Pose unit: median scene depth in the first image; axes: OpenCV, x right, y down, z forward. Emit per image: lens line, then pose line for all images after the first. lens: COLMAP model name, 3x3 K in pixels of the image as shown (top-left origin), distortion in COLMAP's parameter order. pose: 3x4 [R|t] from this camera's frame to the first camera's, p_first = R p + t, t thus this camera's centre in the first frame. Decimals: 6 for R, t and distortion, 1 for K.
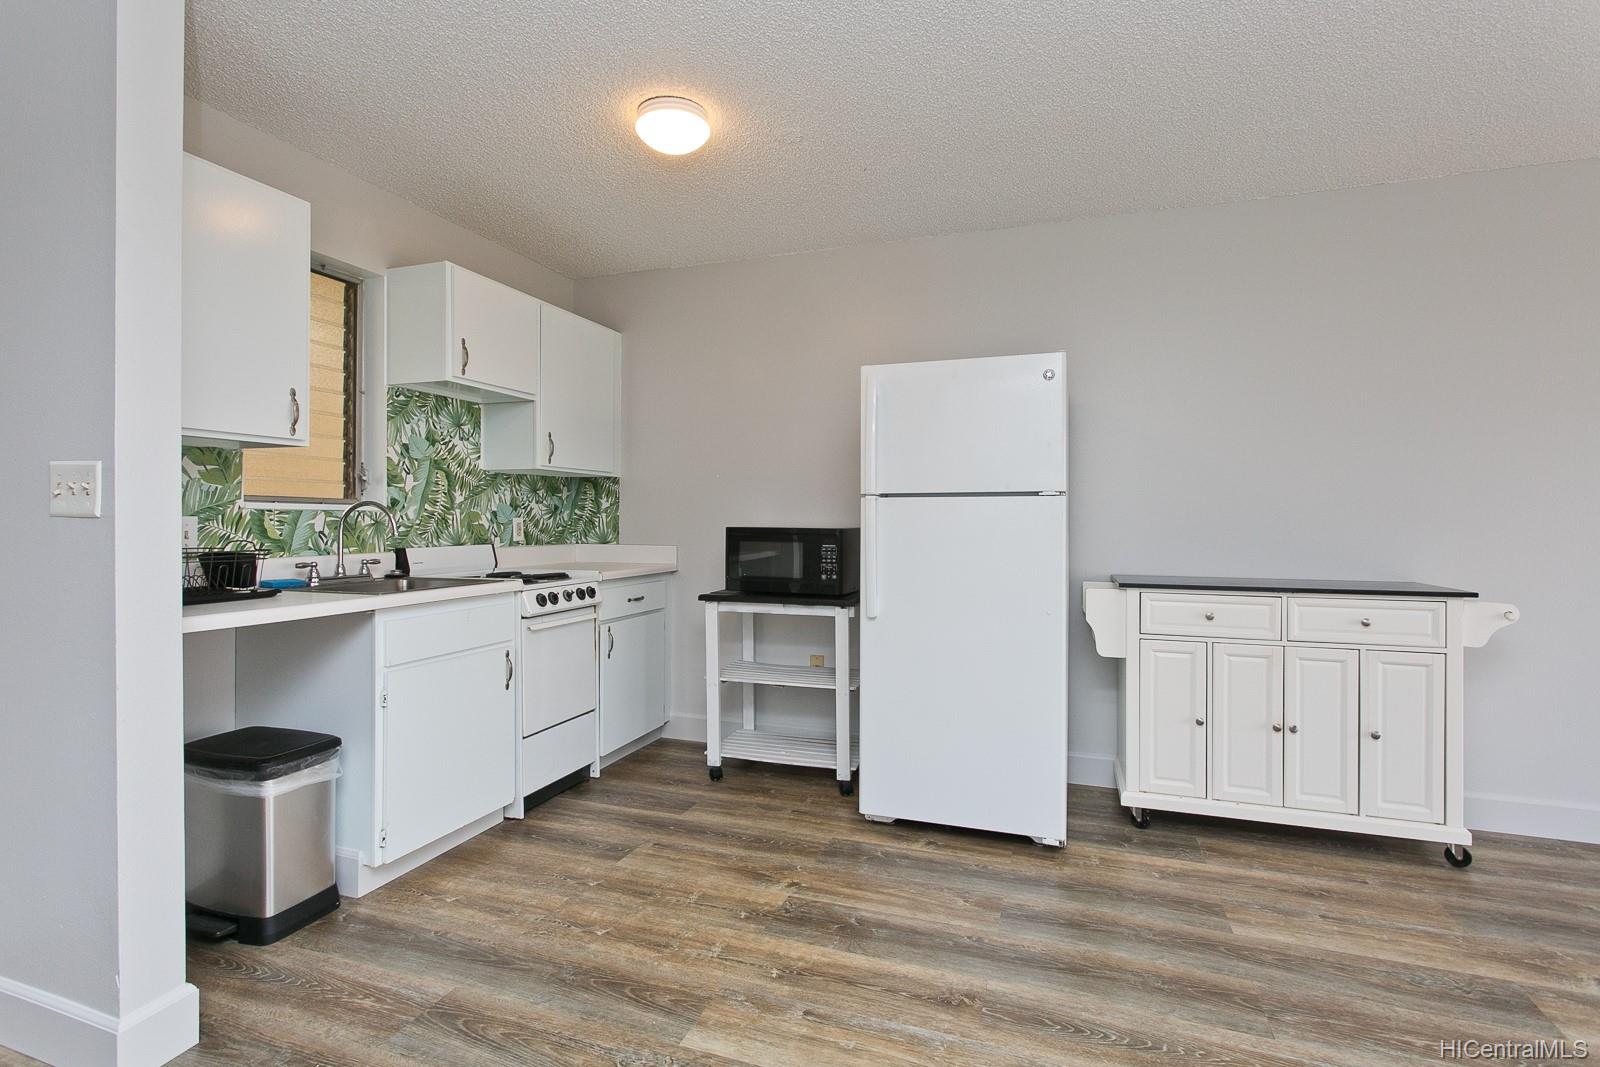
lens RADIAL K [[759.8, 0, 794.4], [0, 759.8, 524.8], [0, 0, 1]] dist [0.000084, 0.000575]
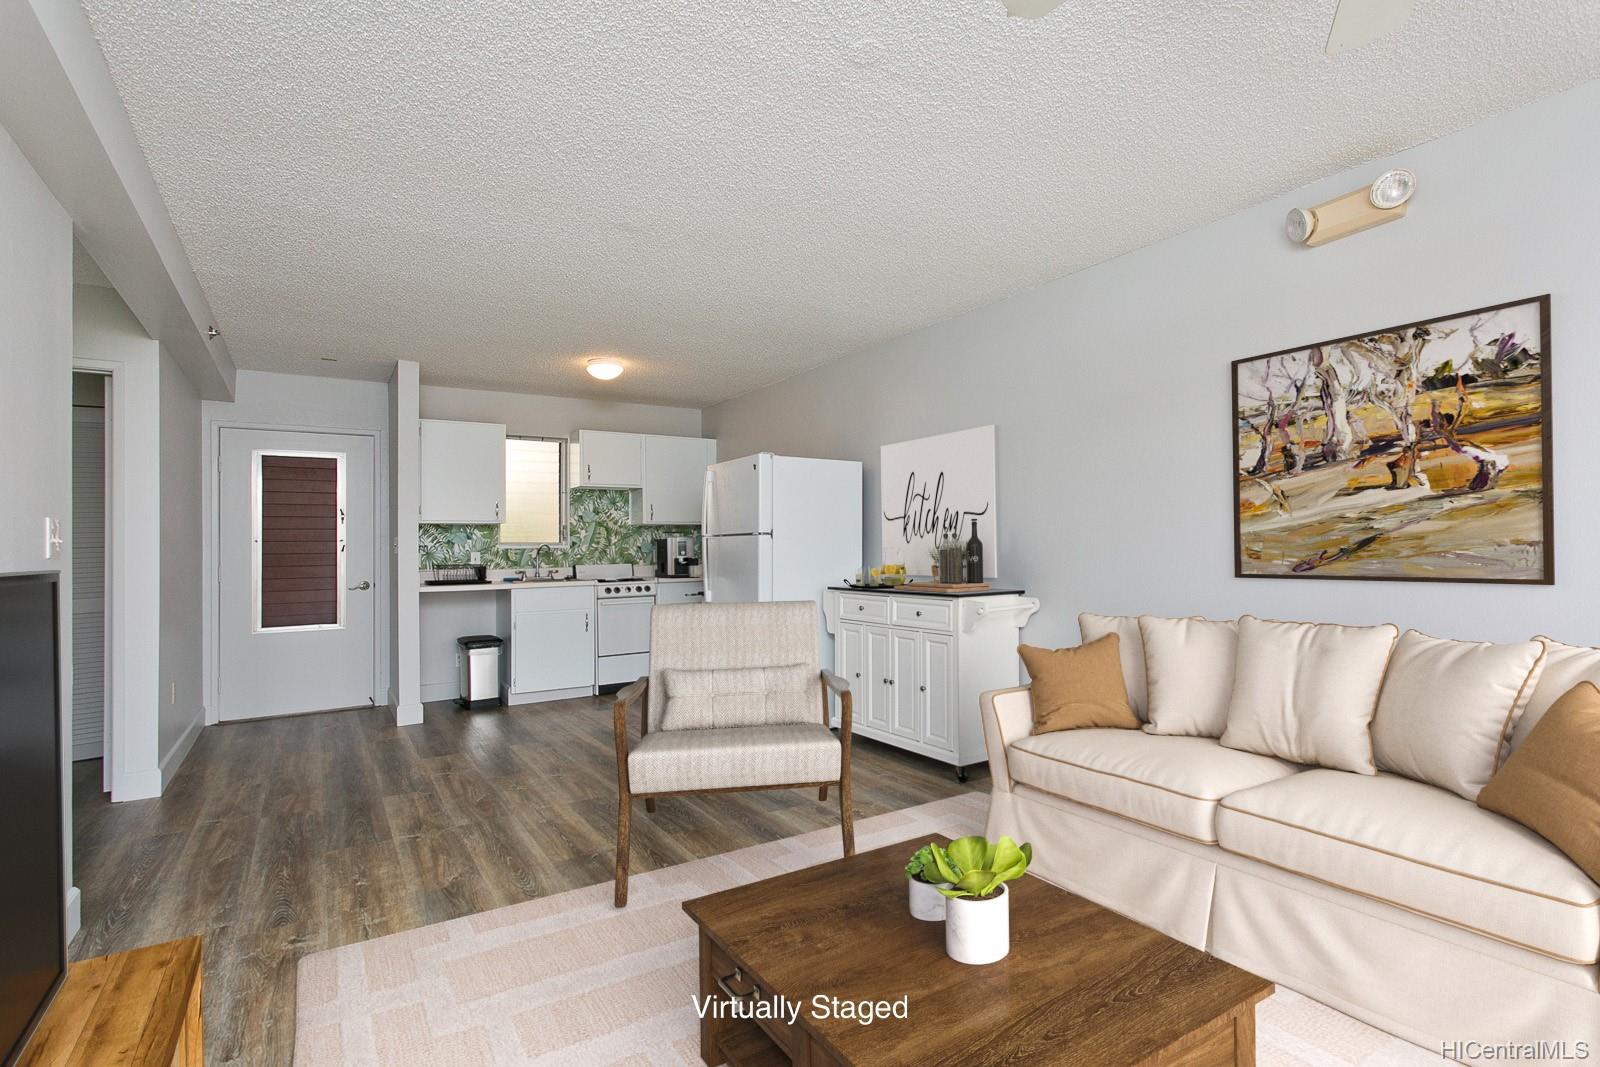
lens RADIAL K [[755.9, 0, 809.5], [0, 755.9, 534.6], [0, 0, 1]] dist [0.012755, -0.000297]
pose [[0.797584, -0.024829, -0.602696, 1.207354], [0.012837, 0.999625, -0.024193, 0.004636], [0.603071, 0.011559, 0.797604, -0.270144]]
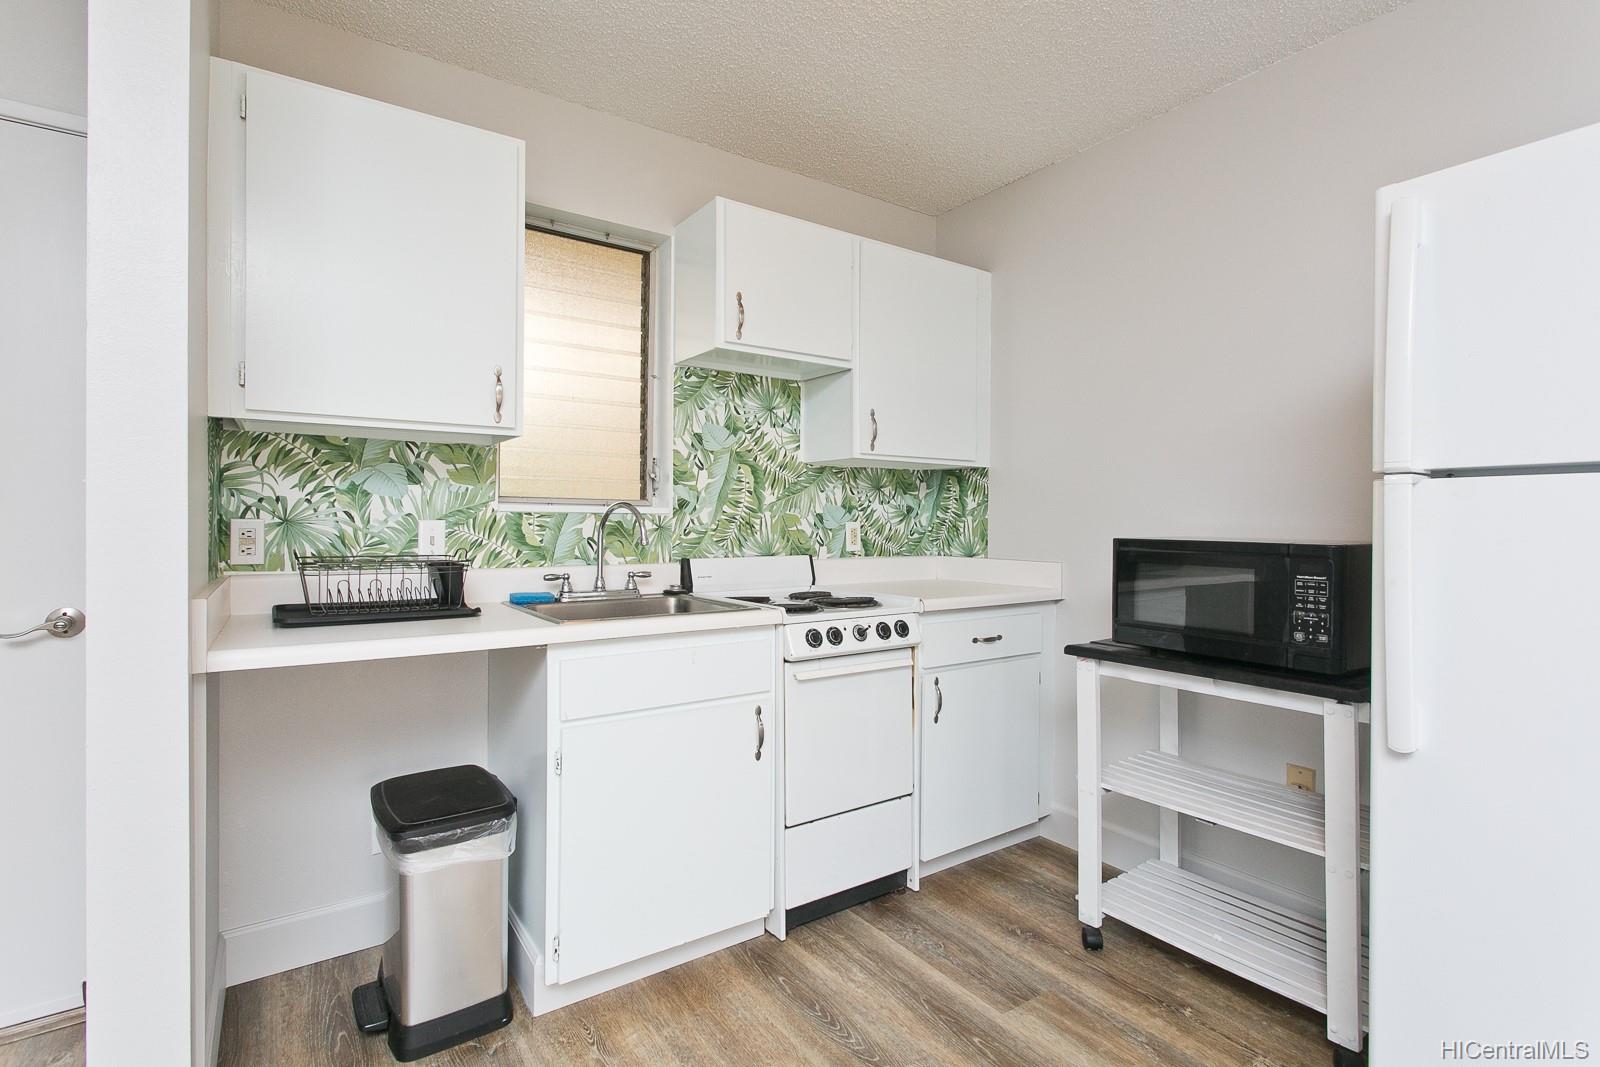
lens RADIAL K [[759.8, 0, 794.4], [0, 759.8, 524.8], [0, 0, 1]] dist [0.000084, 0.000575]
pose [[0.811659, 0.004365, -0.584115, 0.061760], [-0.007100, 0.999972, -0.002393, -0.004719], [0.584088, 0.006090, 0.811667, 0.372923]]
